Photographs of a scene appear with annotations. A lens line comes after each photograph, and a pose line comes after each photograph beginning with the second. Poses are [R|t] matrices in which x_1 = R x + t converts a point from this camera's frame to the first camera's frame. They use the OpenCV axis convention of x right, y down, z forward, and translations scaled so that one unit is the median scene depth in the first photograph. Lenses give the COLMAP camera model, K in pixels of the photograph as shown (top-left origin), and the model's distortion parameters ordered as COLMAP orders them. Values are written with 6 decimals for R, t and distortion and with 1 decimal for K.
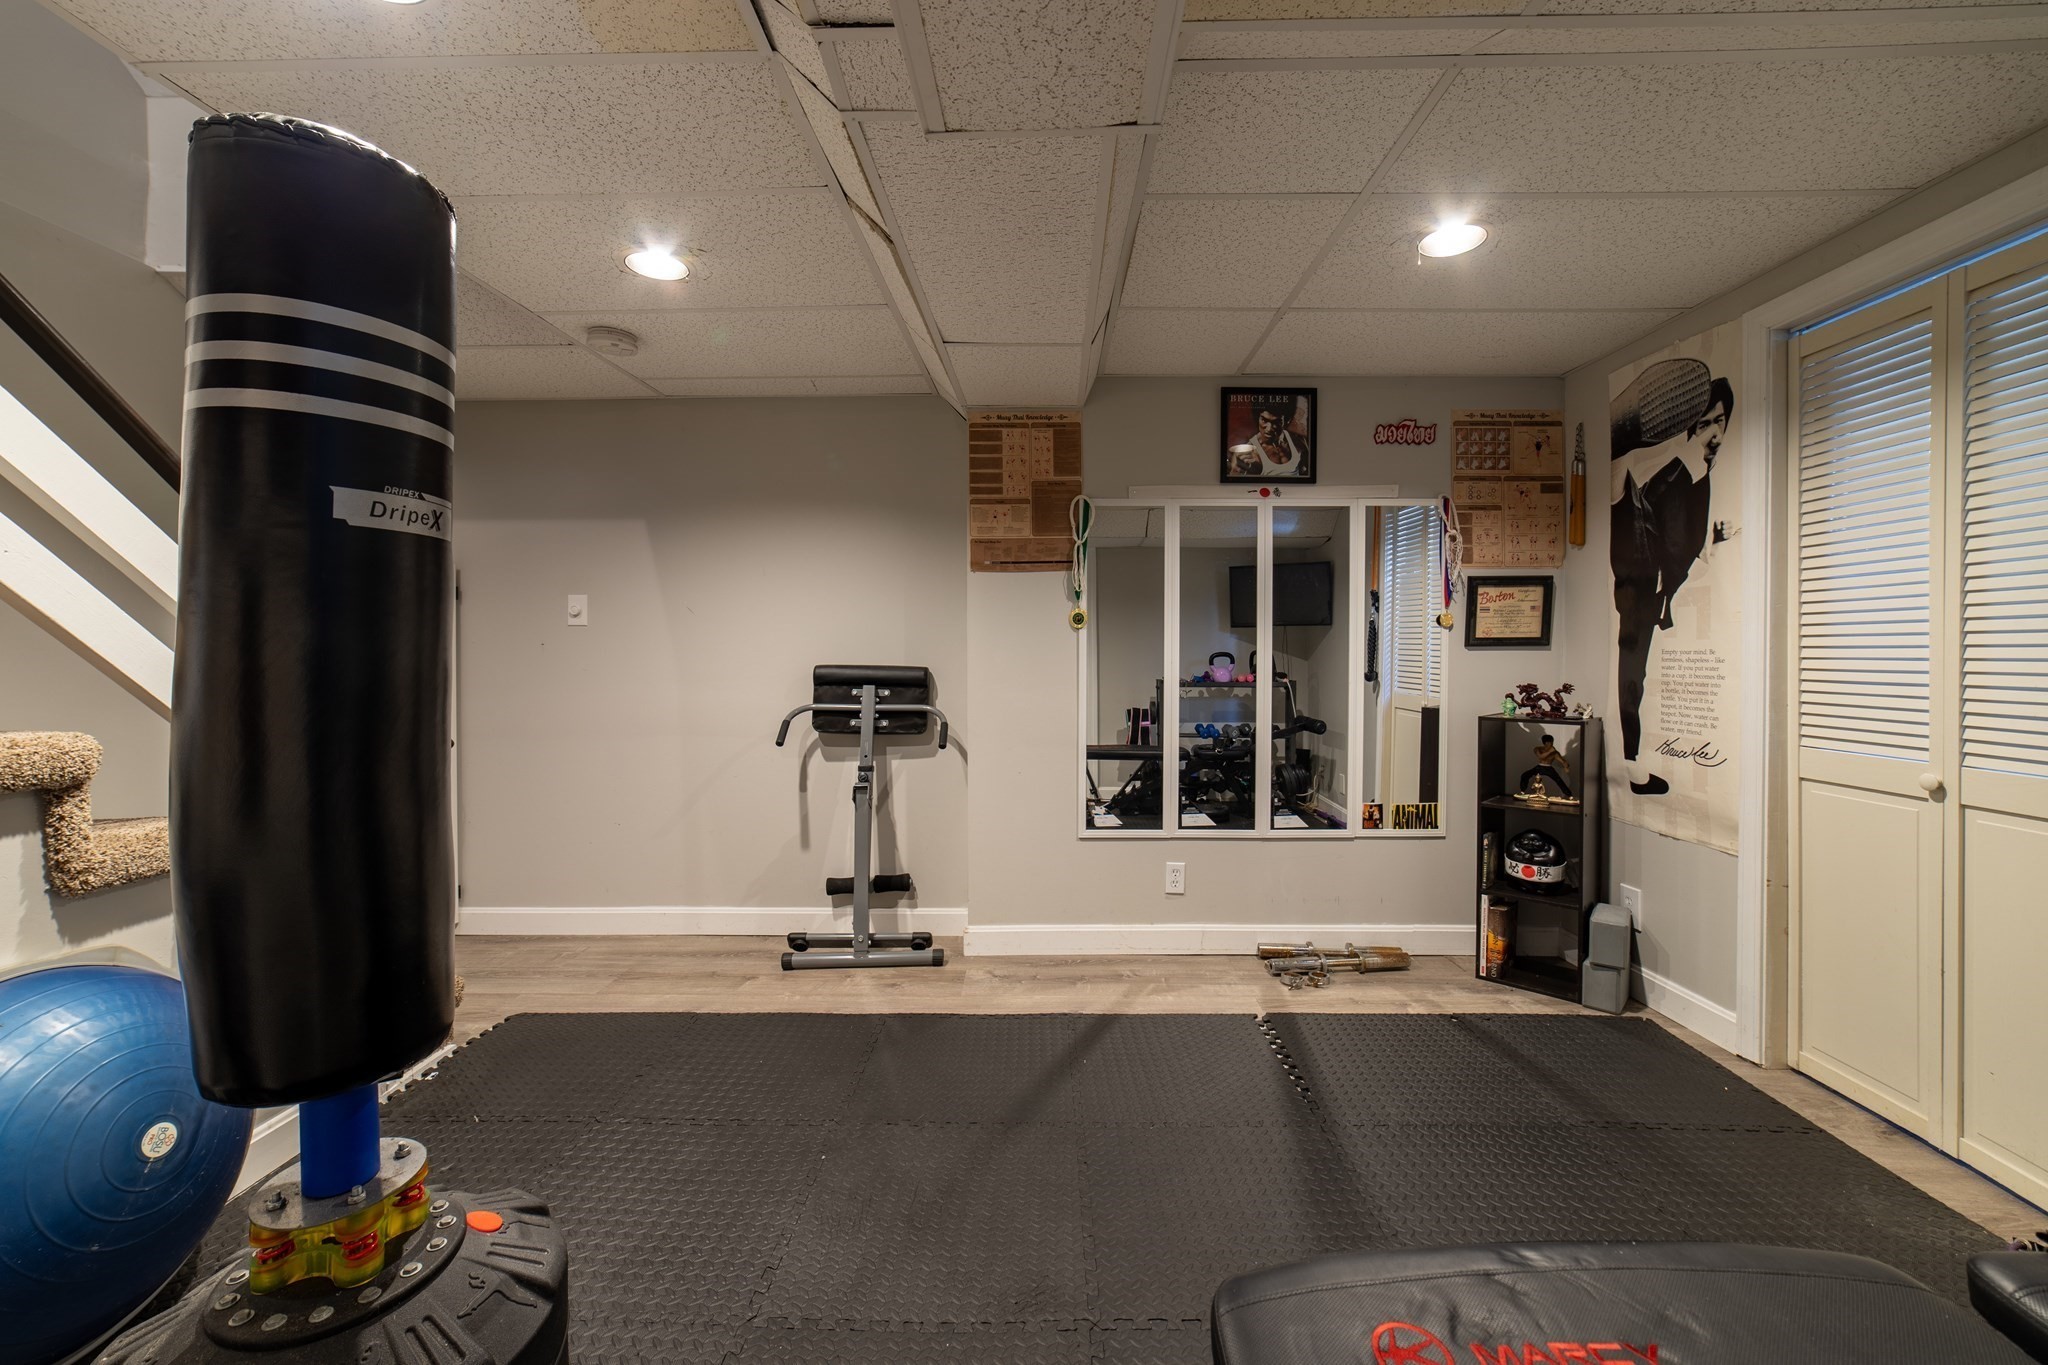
lens RADIAL K [[855.5, 0, 1028.2], [0, 855.5, 657.3], [0, 0, 1]] dist [0.000956, 0.000206]
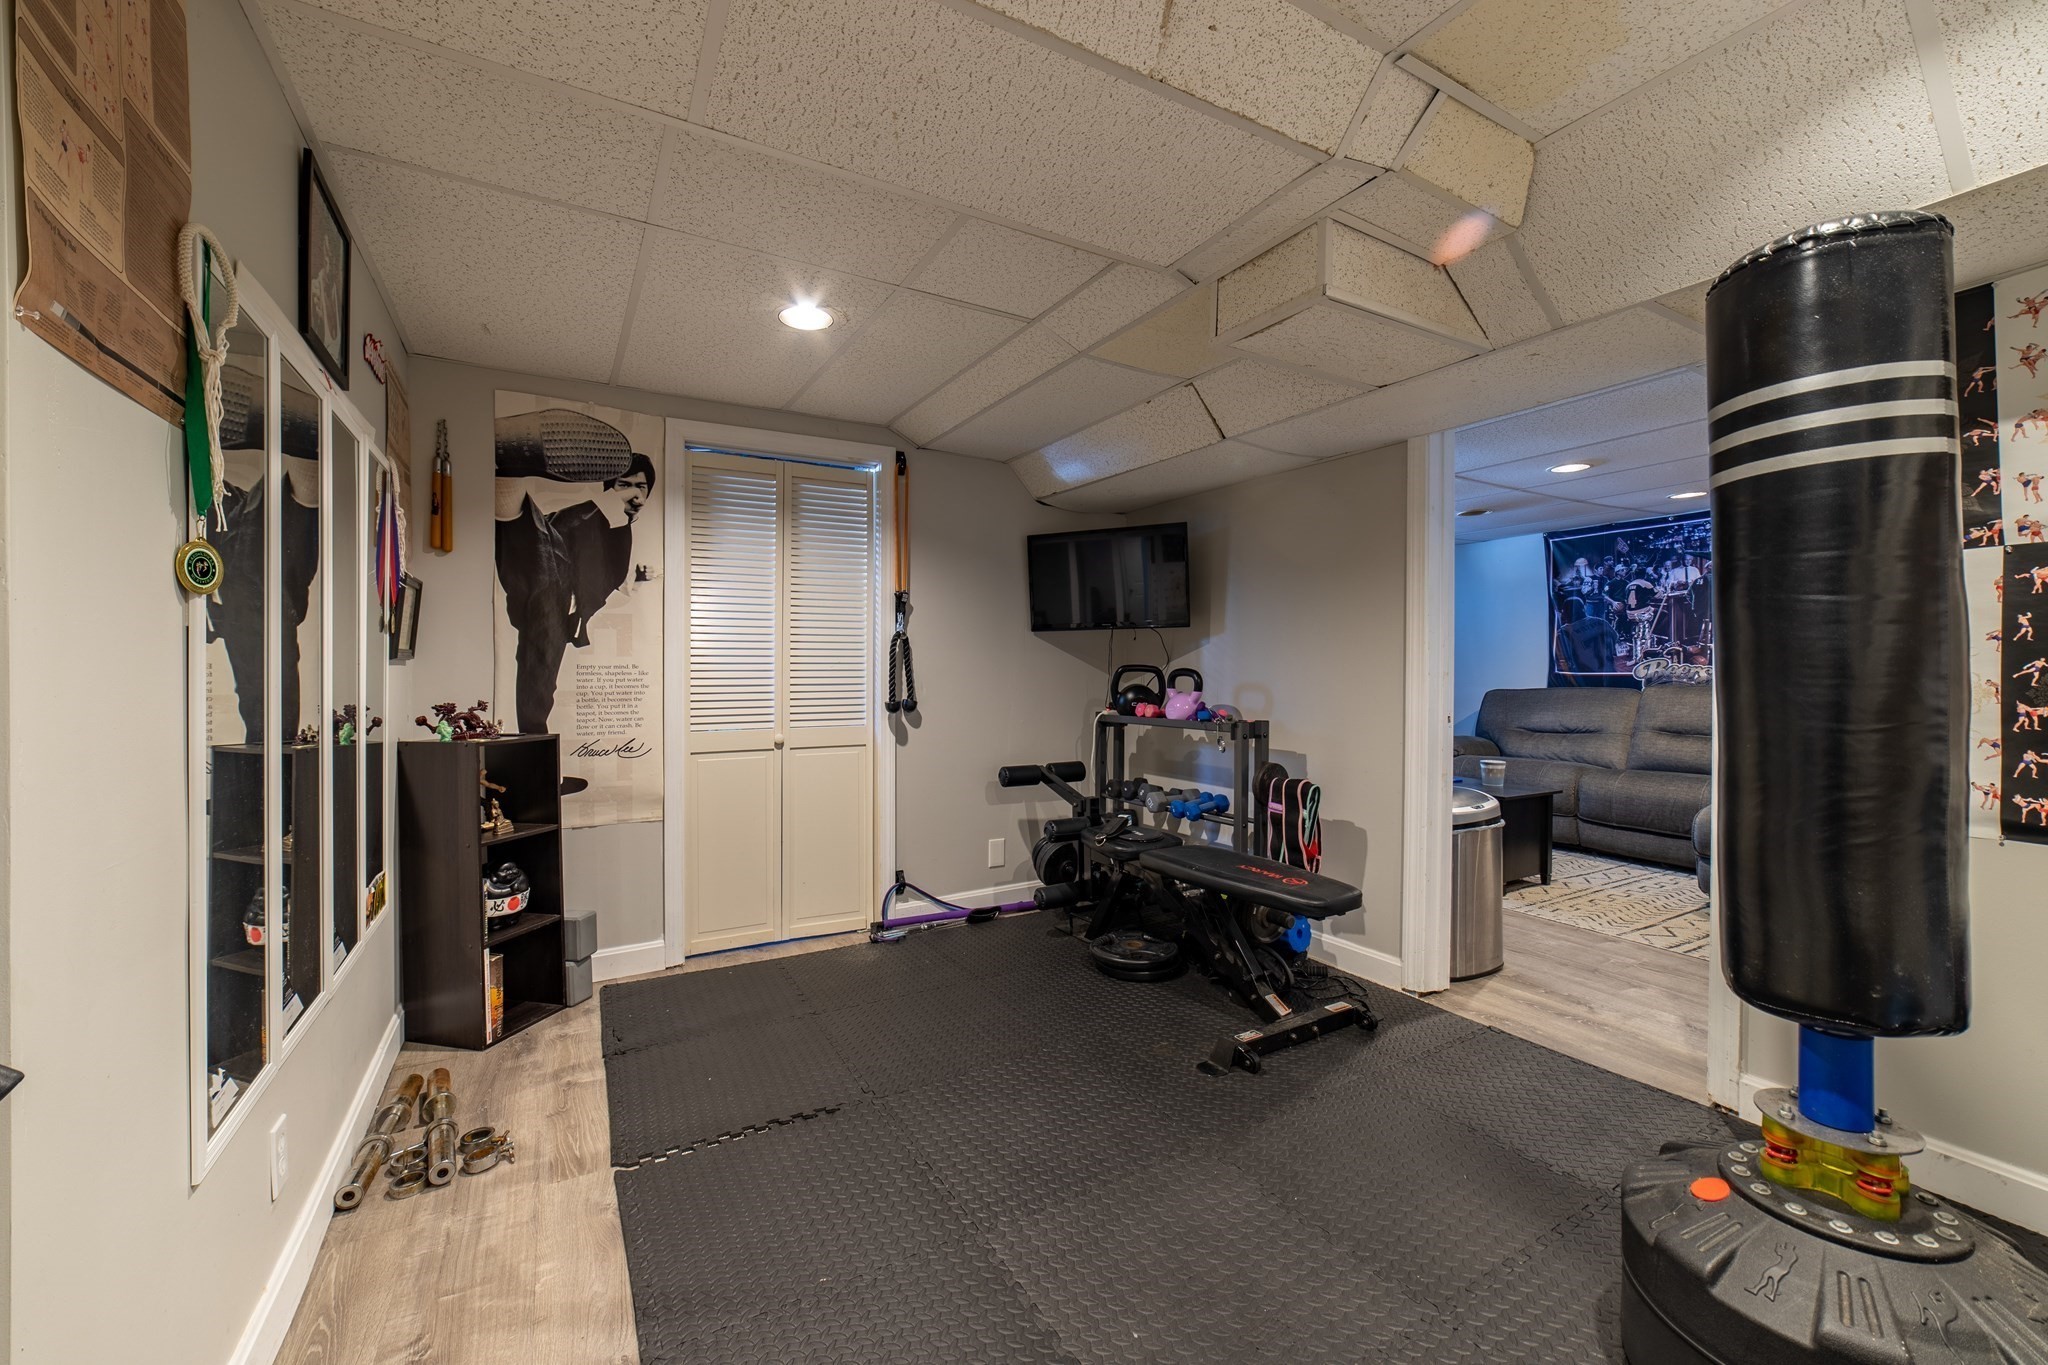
lens RADIAL K [[811.4, 0, 1027.2], [0, 811.4, 662.2], [0, 0, 1]] dist [-0.000727, -0.000036]
pose [[-0.518853, 0.004867, 0.854850, -0.501253], [0.007133, 0.999974, -0.001364, -0.006662], [-0.854834, 0.005390, -0.518874, 1.069038]]
